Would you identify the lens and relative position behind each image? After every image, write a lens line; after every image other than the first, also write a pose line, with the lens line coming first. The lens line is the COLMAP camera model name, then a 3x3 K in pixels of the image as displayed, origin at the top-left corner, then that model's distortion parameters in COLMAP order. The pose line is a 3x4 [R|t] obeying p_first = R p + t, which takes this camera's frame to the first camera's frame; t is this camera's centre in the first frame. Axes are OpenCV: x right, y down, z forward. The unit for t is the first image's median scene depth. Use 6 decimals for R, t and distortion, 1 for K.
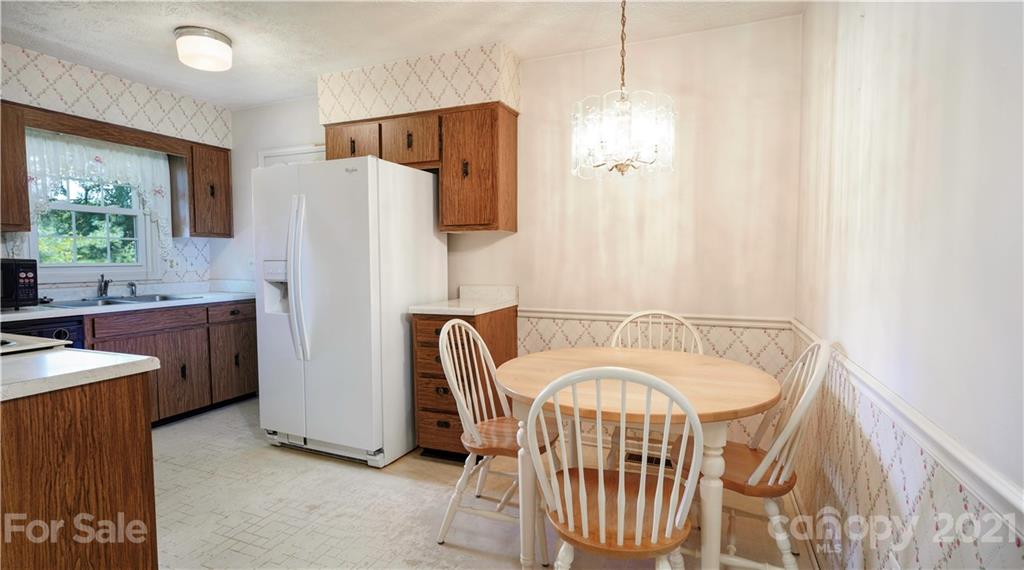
lens RADIAL K [[489.6, 0, 512.0], [0, 489.6, 285.0], [0, 0, 1]] dist [-0.005619, 0.001144]
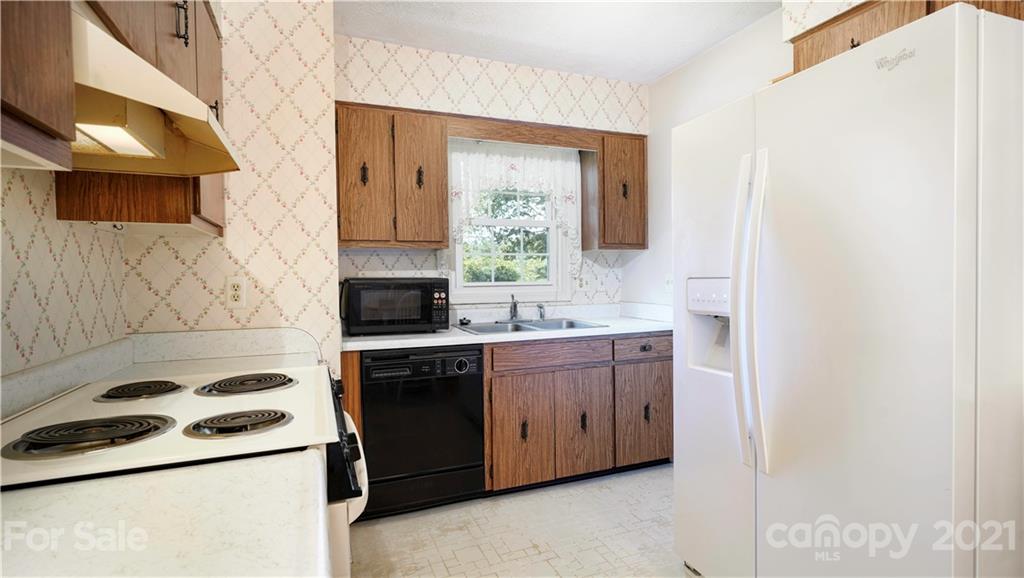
lens RADIAL K [[495.9, 0, 515.8], [0, 495.9, 289.7], [0, 0, 1]] dist [-0.000876, 0.000958]
pose [[0.704546, 0.010715, -0.709578, -0.177731], [-0.029043, 0.999484, -0.013745, -0.017005], [0.709064, 0.030292, 0.704493, 0.335926]]
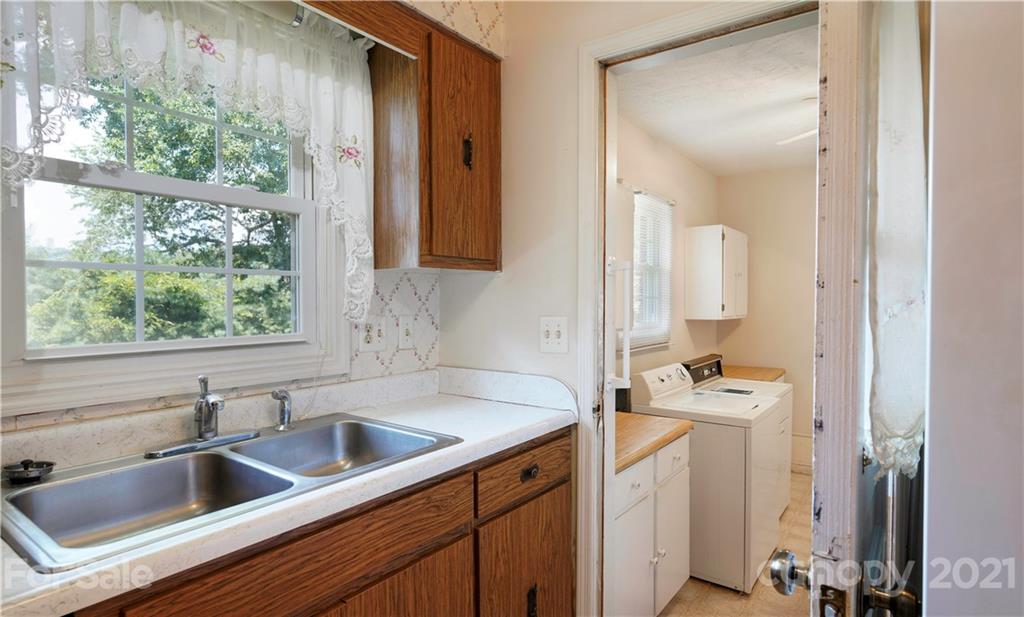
lens RADIAL K [[530.9, 0, 547.9], [0, 530.9, 310.9], [0, 0, 1]] dist [-0.003237, -0.000287]
pose [[0.978803, 0.004430, -0.204754, -0.487889], [-0.011578, 0.999364, -0.033725, -0.052479], [0.204474, 0.035381, 0.978232, 0.631288]]
